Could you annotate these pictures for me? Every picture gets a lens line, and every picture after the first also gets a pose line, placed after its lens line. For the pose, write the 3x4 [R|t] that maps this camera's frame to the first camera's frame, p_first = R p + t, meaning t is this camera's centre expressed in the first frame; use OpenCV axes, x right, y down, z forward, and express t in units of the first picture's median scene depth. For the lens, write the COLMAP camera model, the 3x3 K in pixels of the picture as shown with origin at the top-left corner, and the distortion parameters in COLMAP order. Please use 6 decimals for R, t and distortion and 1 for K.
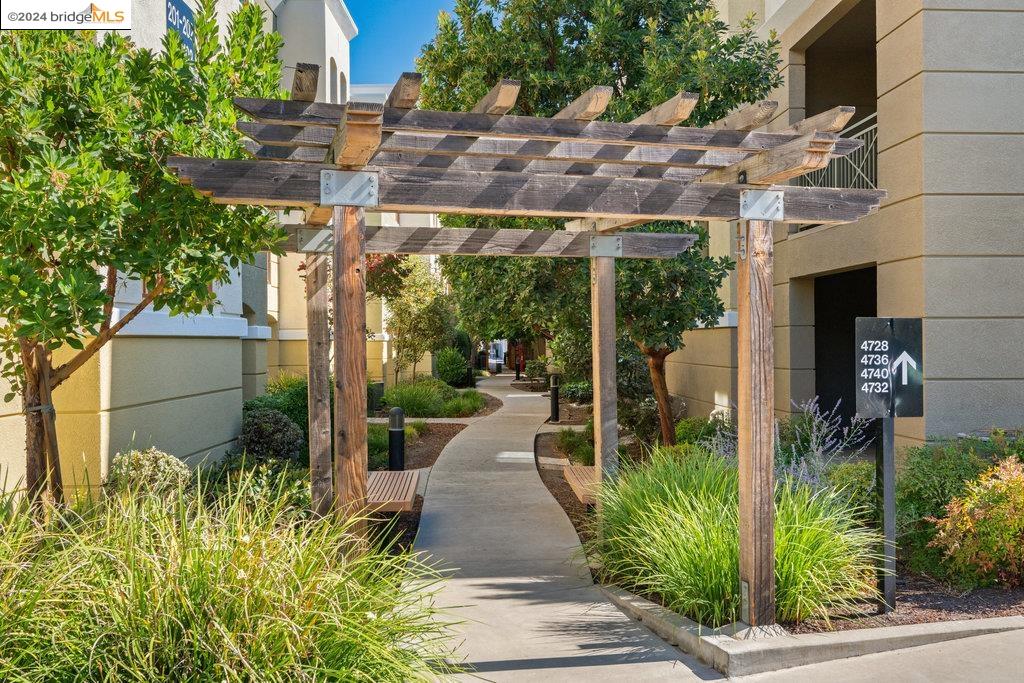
lens RADIAL K [[1023.4, 0, 512.0], [0, 1023.4, 341.5], [0, 0, 1]] dist [-0.095385, -0.000971]
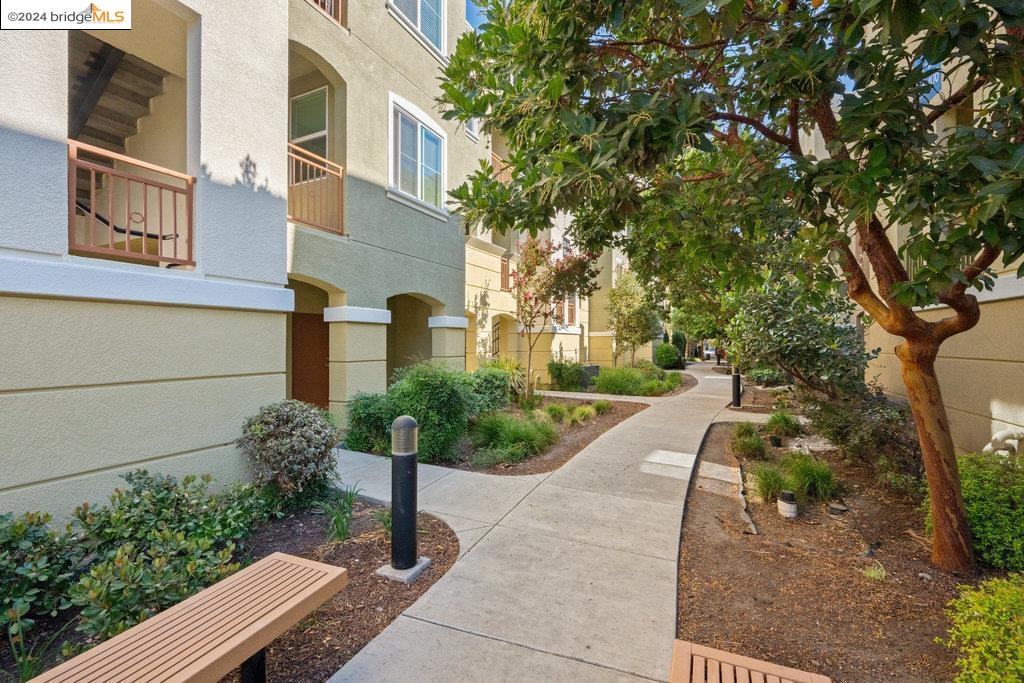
lens RADIAL K [[451.5, 0, 516.9], [0, 451.5, 336.1], [0, 0, 1]] dist [-0.001332, -0.000283]
pose [[0.901898, 0.000592, -0.431949, 0.034497], [-0.007277, 0.999878, -0.013823, 0.010477], [0.431889, 0.015611, 0.901792, 0.416402]]
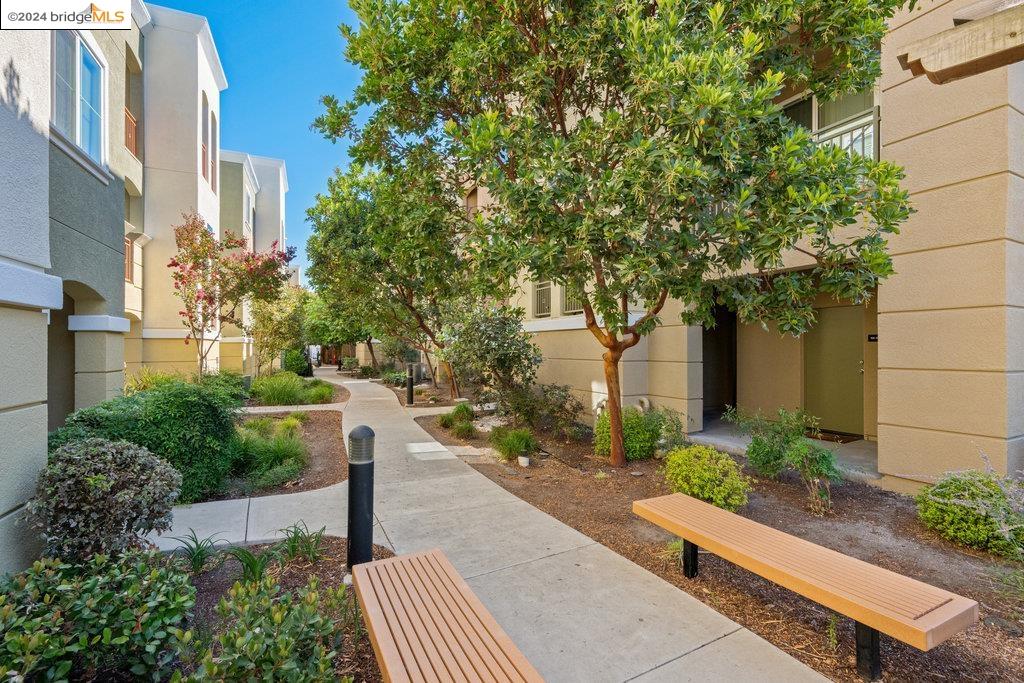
lens RADIAL K [[468.8, 0, 512.0], [0, 468.8, 341.5], [0, 0, 1]] dist [-0.000596, 0.000105]
pose [[0.906203, 0.010253, 0.422718, -0.080901], [-0.002770, 0.999828, -0.018311, 0.009228], [-0.422834, 0.015423, 0.906076, 0.369803]]
